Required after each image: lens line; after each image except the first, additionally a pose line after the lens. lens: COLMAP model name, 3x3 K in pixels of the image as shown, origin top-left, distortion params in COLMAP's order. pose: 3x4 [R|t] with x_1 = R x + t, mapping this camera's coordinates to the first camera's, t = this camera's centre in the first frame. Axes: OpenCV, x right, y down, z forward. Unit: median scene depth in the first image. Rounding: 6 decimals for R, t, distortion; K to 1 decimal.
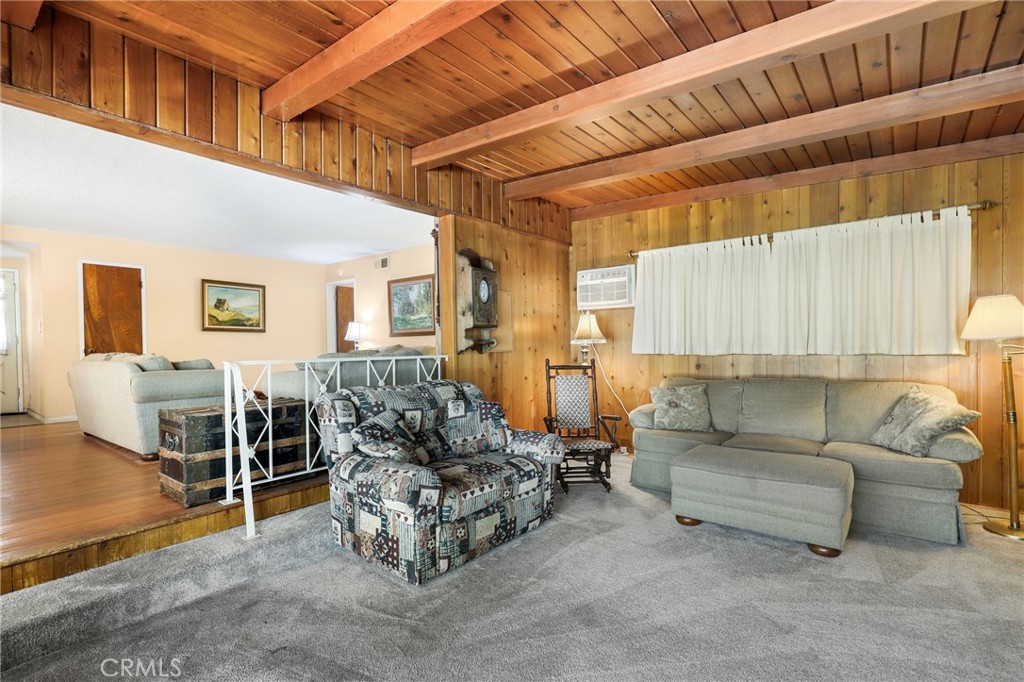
lens RADIAL K [[473.7, 0, 516.1], [0, 473.7, 352.5], [0, 0, 1]] dist [-0.000350, -0.000219]
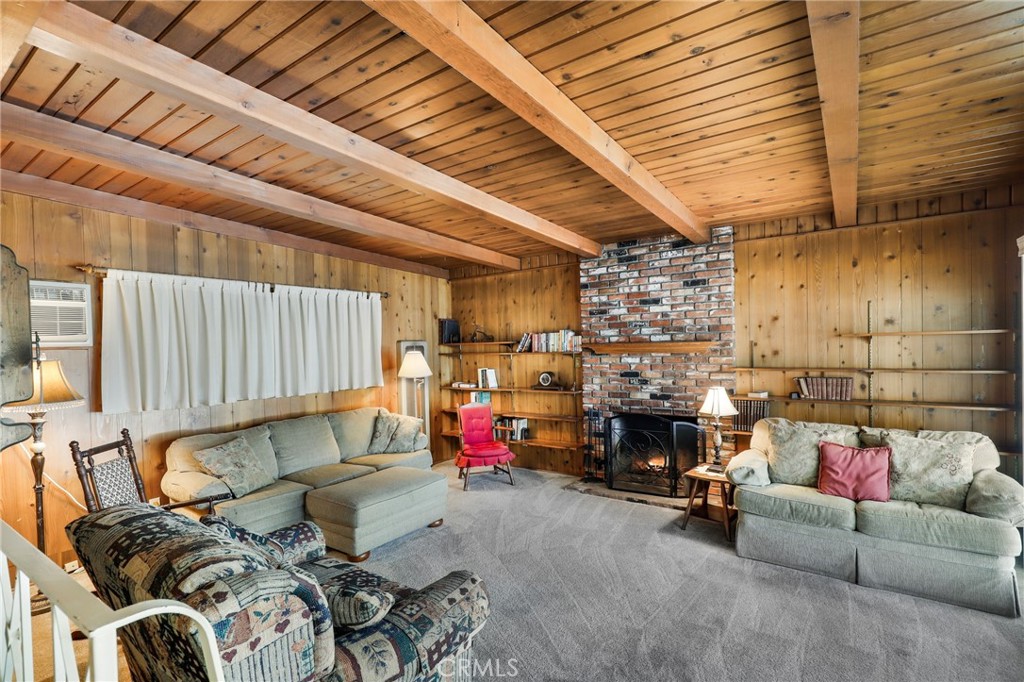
lens RADIAL K [[485.4, 0, 516.7], [0, 485.4, 348.9], [0, 0, 1]] dist [-0.000465, -0.000048]
pose [[-0.071536, 0.009545, 0.997392, -0.589235], [0.046149, 0.998915, -0.006249, -0.073472], [-0.996370, 0.045582, -0.071899, 0.536198]]
